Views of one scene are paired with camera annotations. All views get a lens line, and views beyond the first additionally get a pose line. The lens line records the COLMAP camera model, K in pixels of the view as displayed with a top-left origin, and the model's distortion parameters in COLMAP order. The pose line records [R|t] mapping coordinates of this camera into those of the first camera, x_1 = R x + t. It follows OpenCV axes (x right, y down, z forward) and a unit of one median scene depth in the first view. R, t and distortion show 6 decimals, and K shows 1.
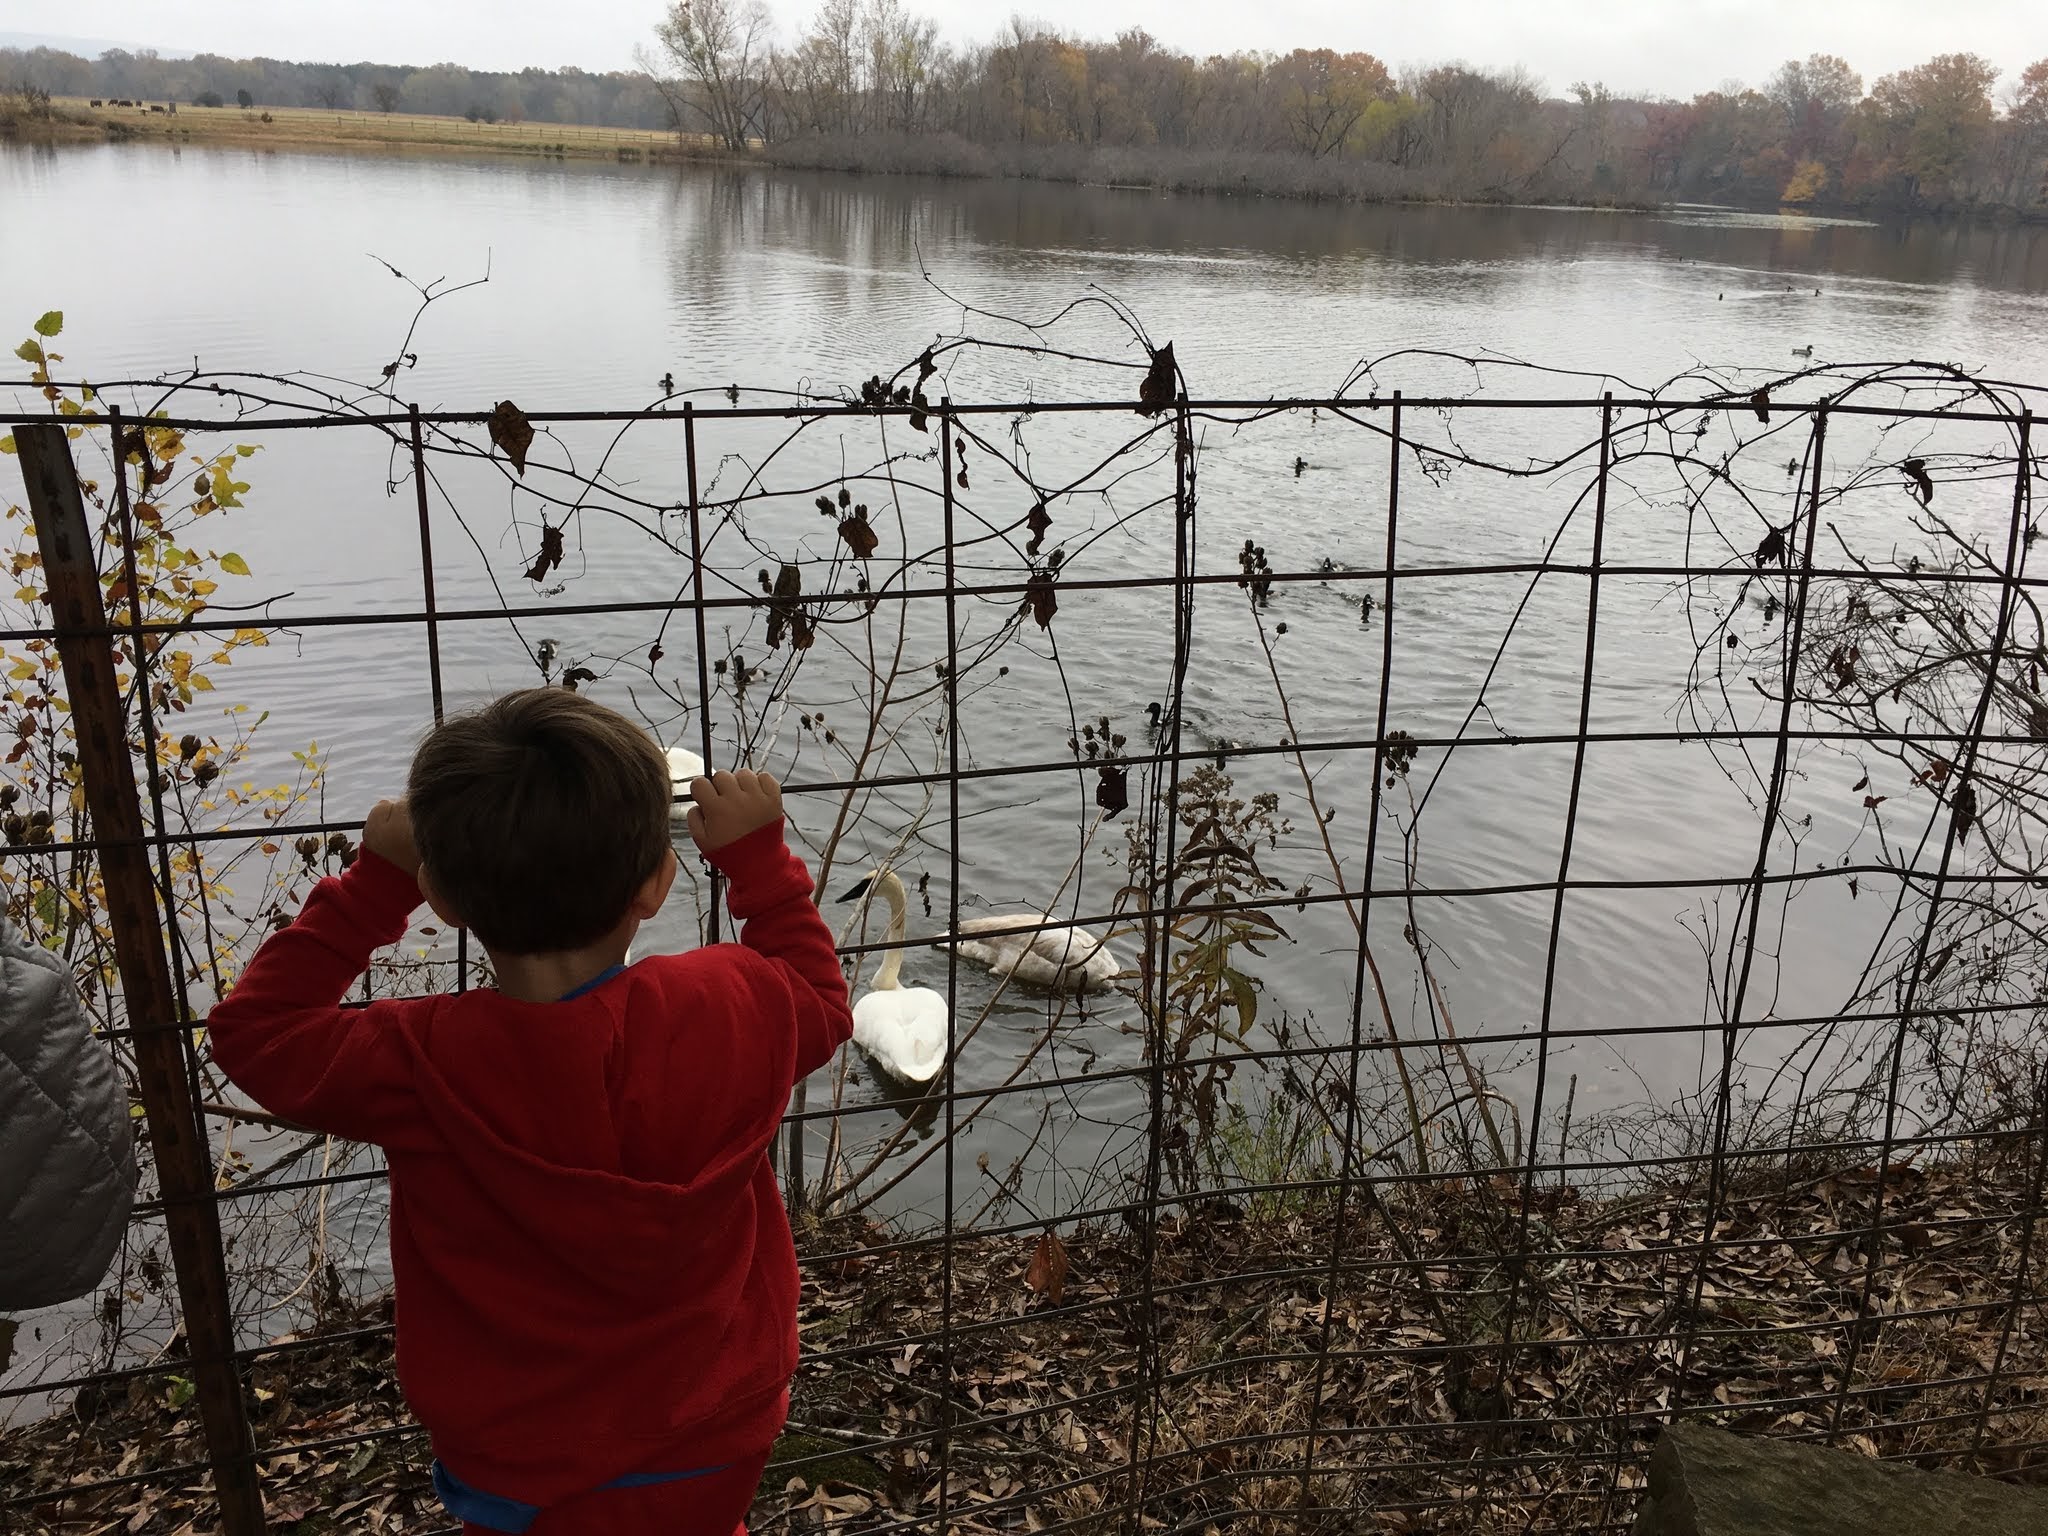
lens RADIAL K [[1776.0, 0, 1032.7], [0, 1776.0, 778.5], [0, 0, 1]] dist [0.083626, -0.104356]
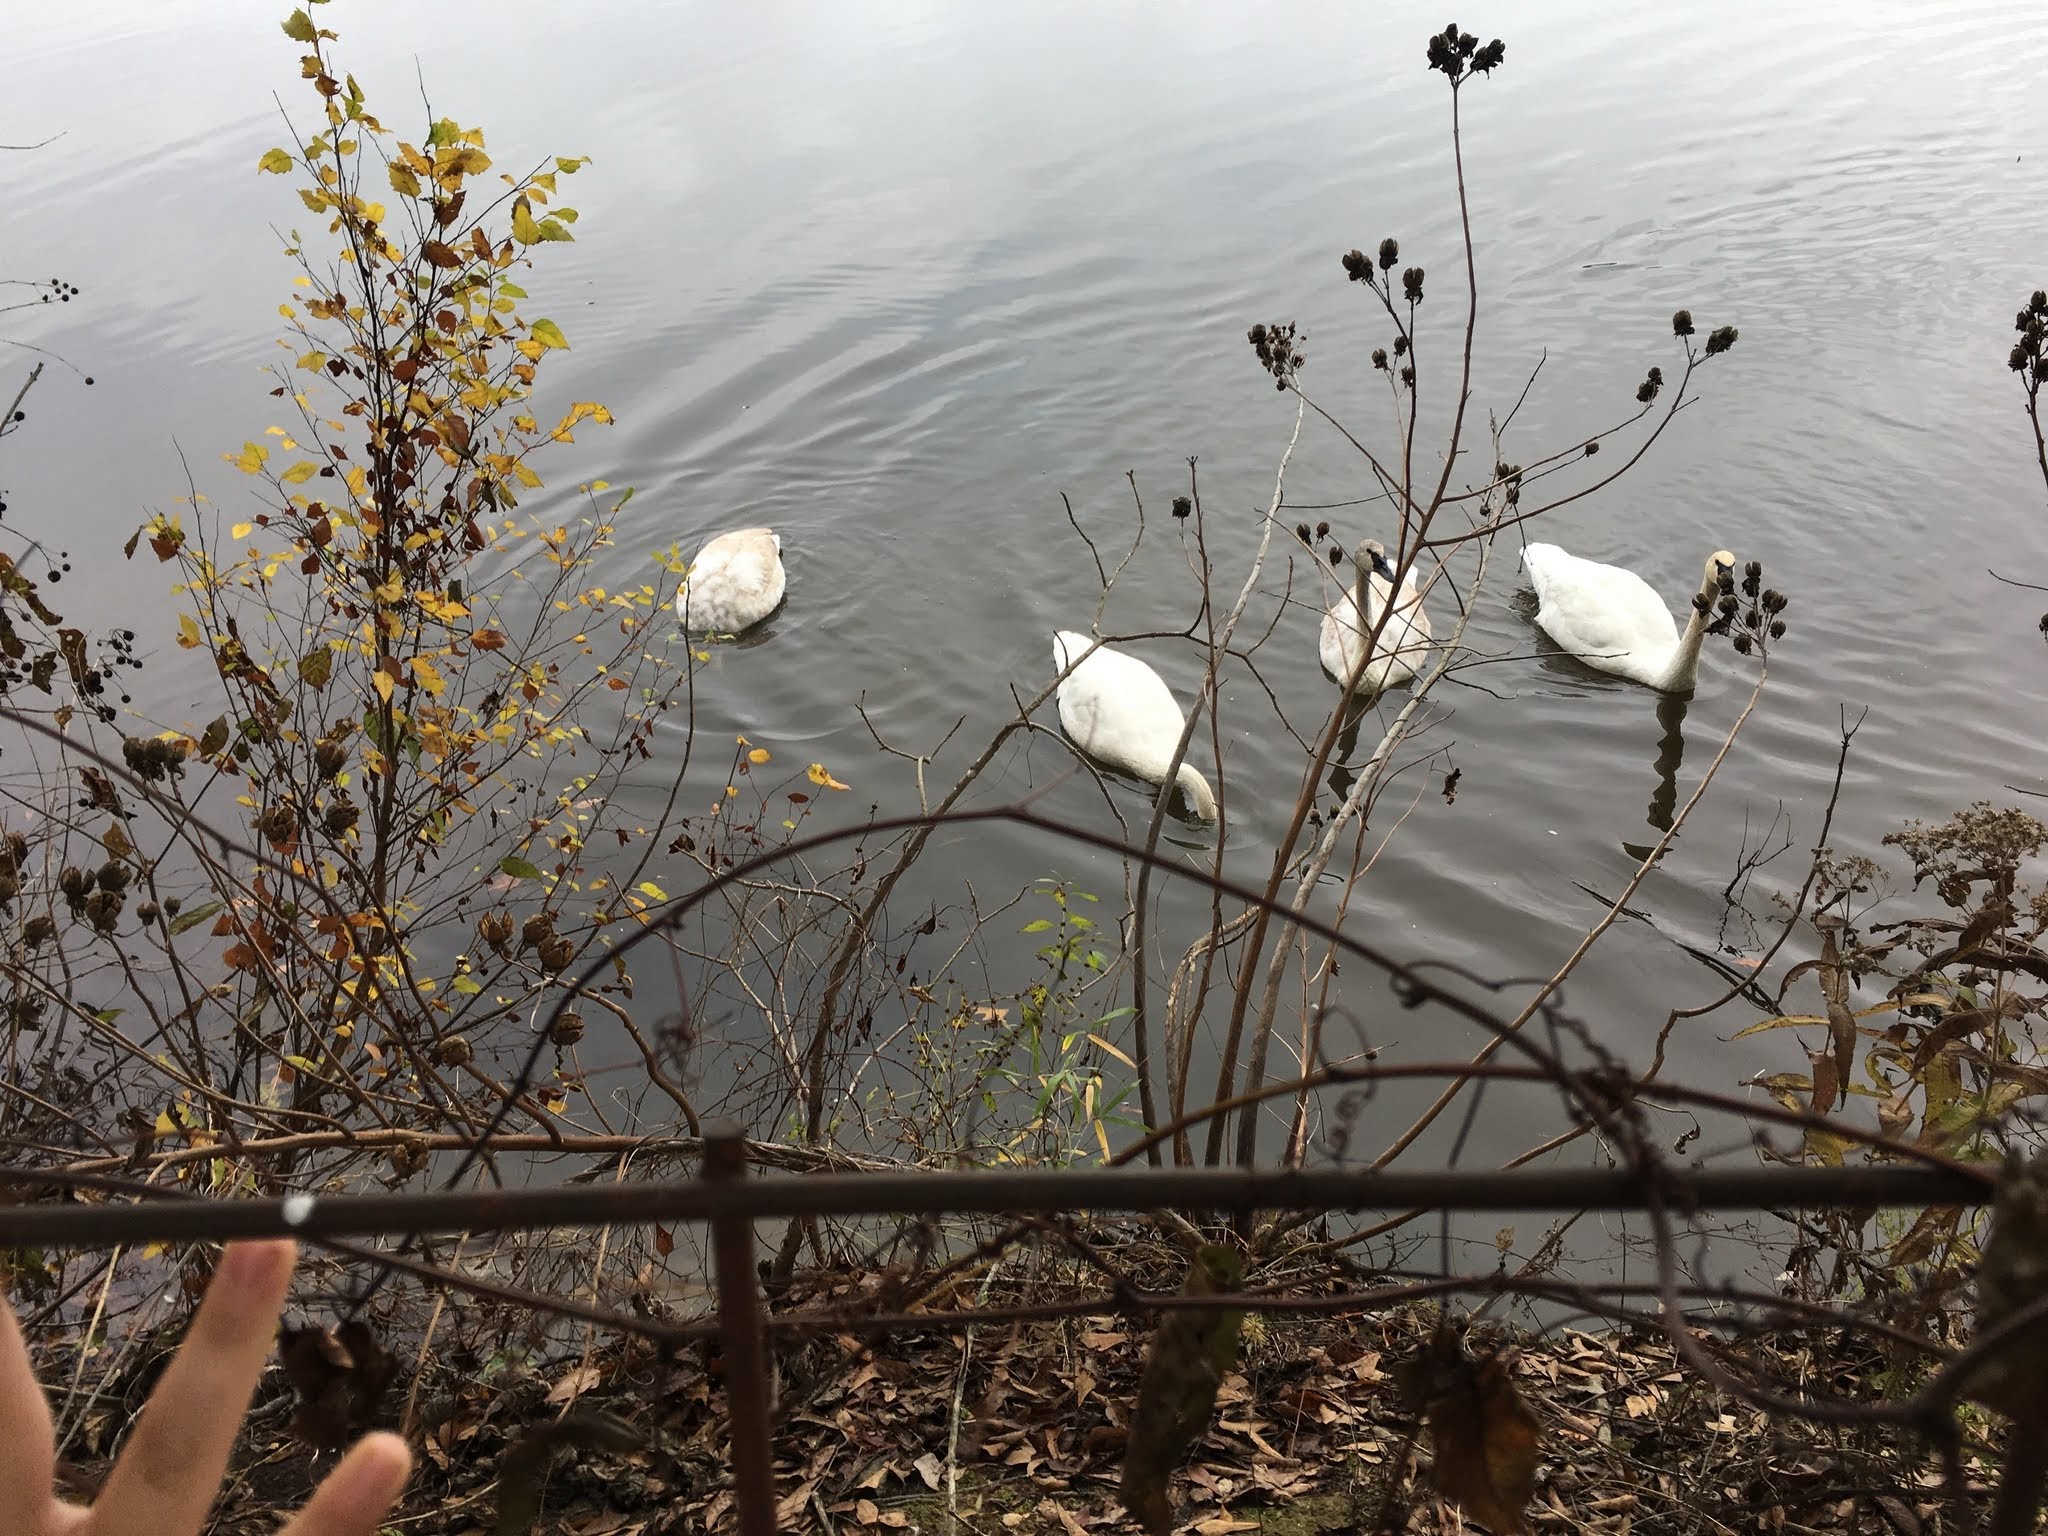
lens RADIAL K [[1776.0, 0, 1020.2], [0, 1776.0, 767.4], [0, 0, 1]] dist [0.083626, -0.104356]
pose [[0.958492, 0.102500, -0.266058, -0.050391], [-0.043416, 0.974734, 0.219109, -0.132211], [0.281795, -0.198463, 0.938725, 0.377443]]
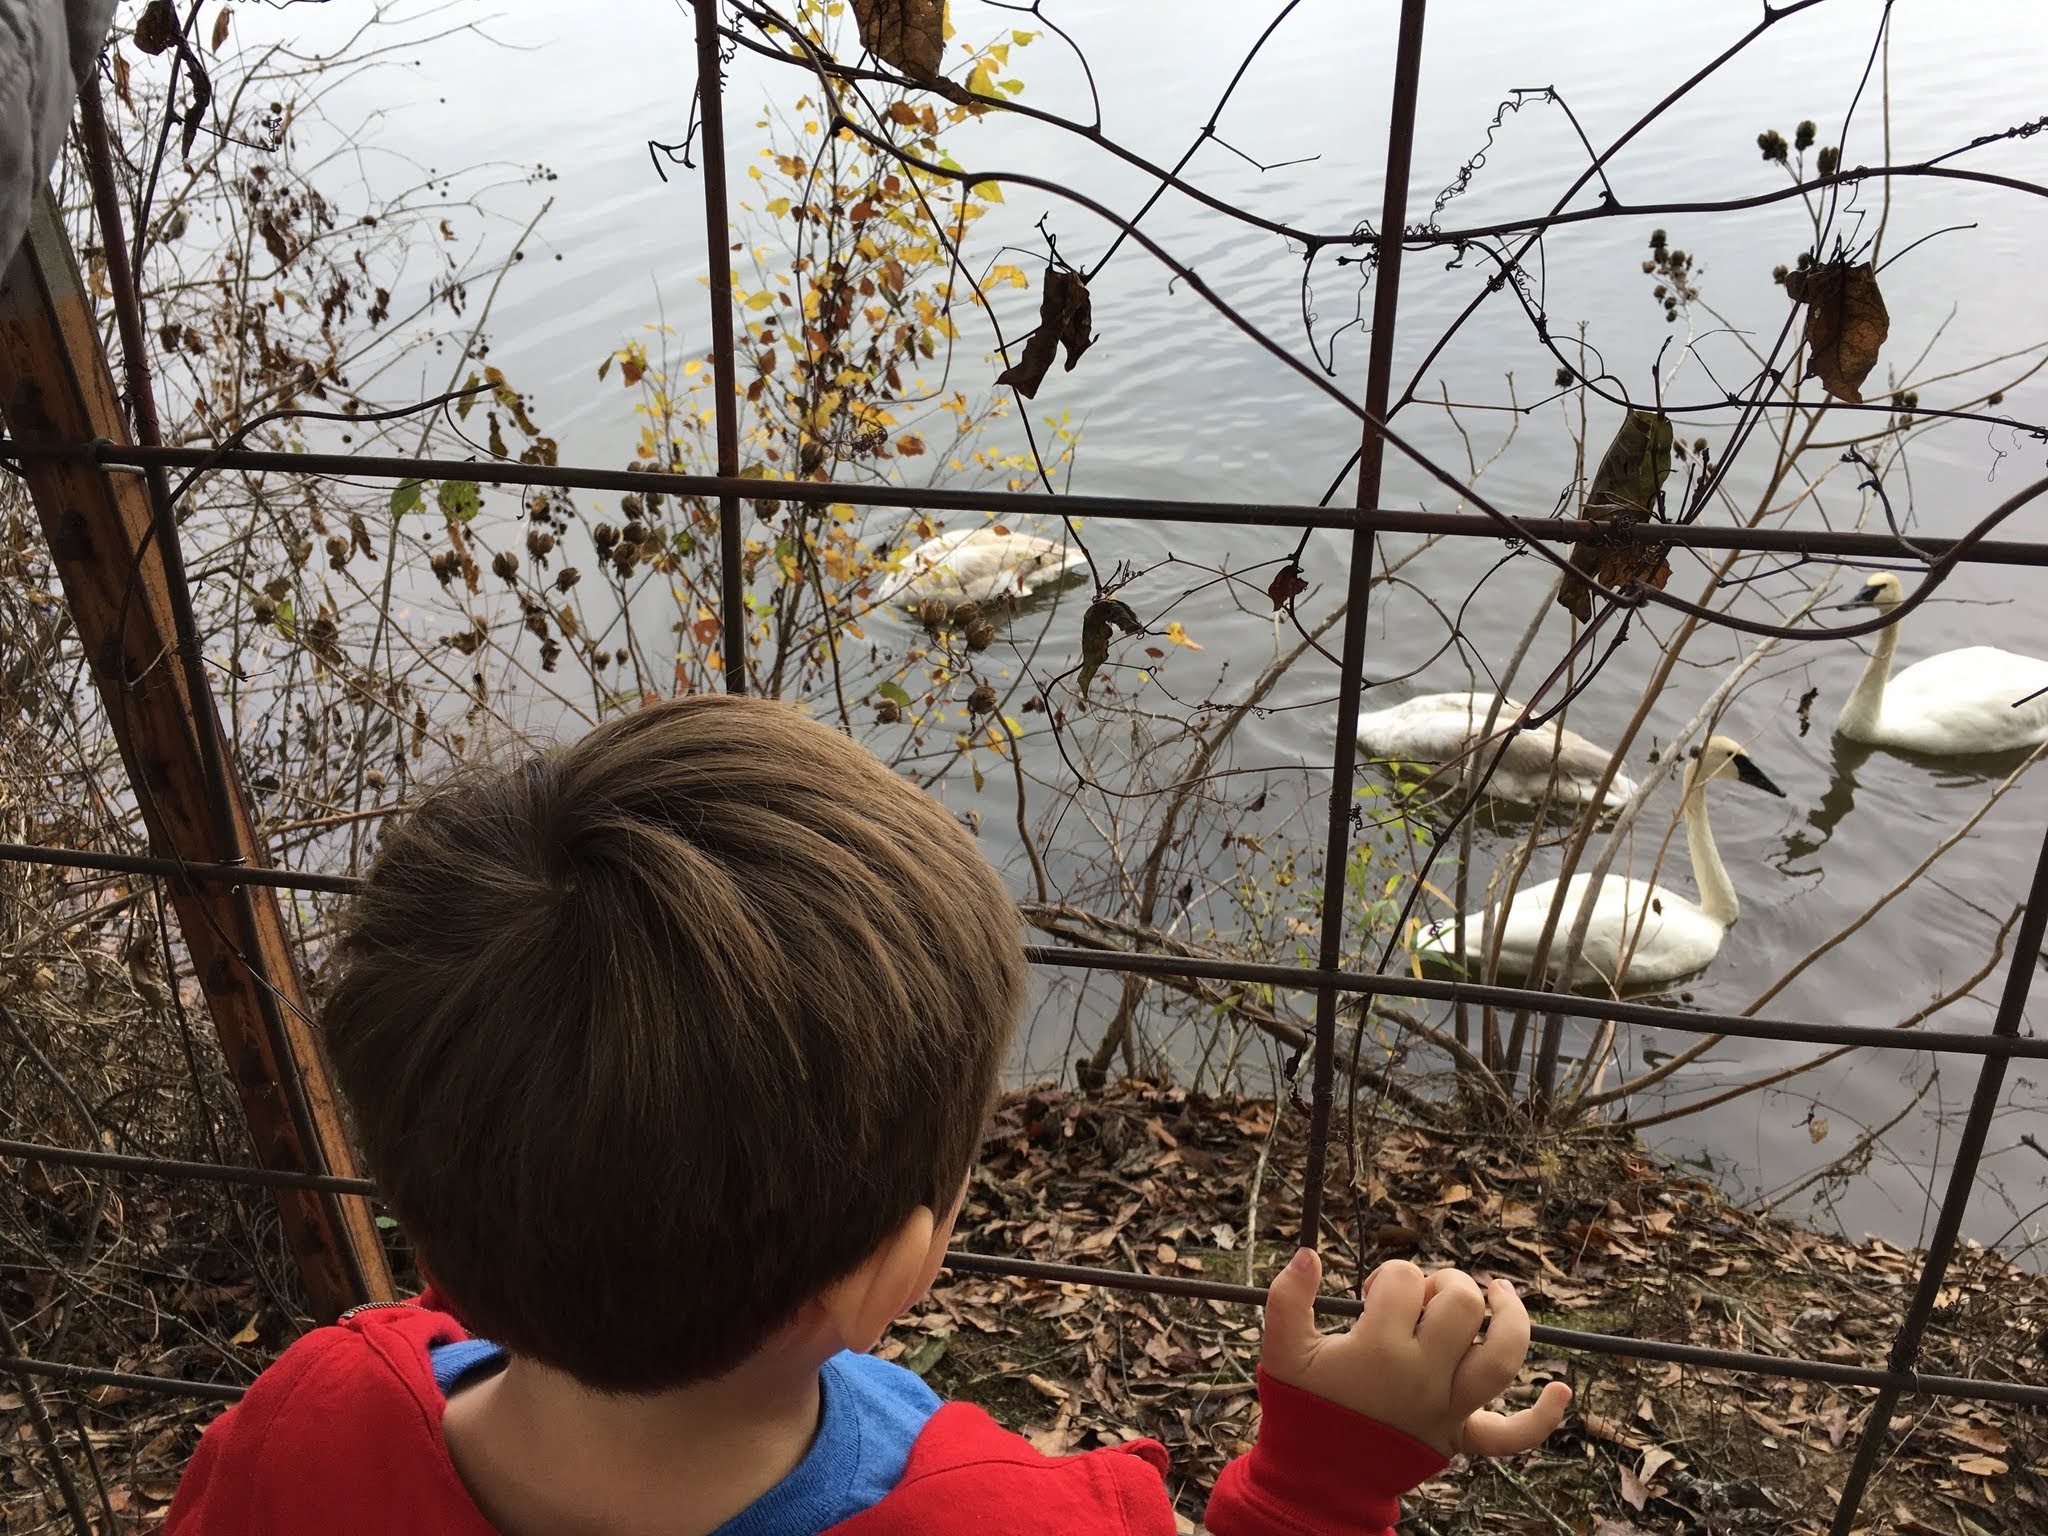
lens RADIAL K [[1776.0, 0, 1022.8], [0, 1776.0, 760.4], [0, 0, 1]] dist [0.083626, -0.104356]
pose [[0.883227, 0.201720, -0.423342, -0.038532], [-0.114322, 0.968138, 0.222801, -0.057505], [0.454796, -0.148387, 0.878147, 0.293753]]
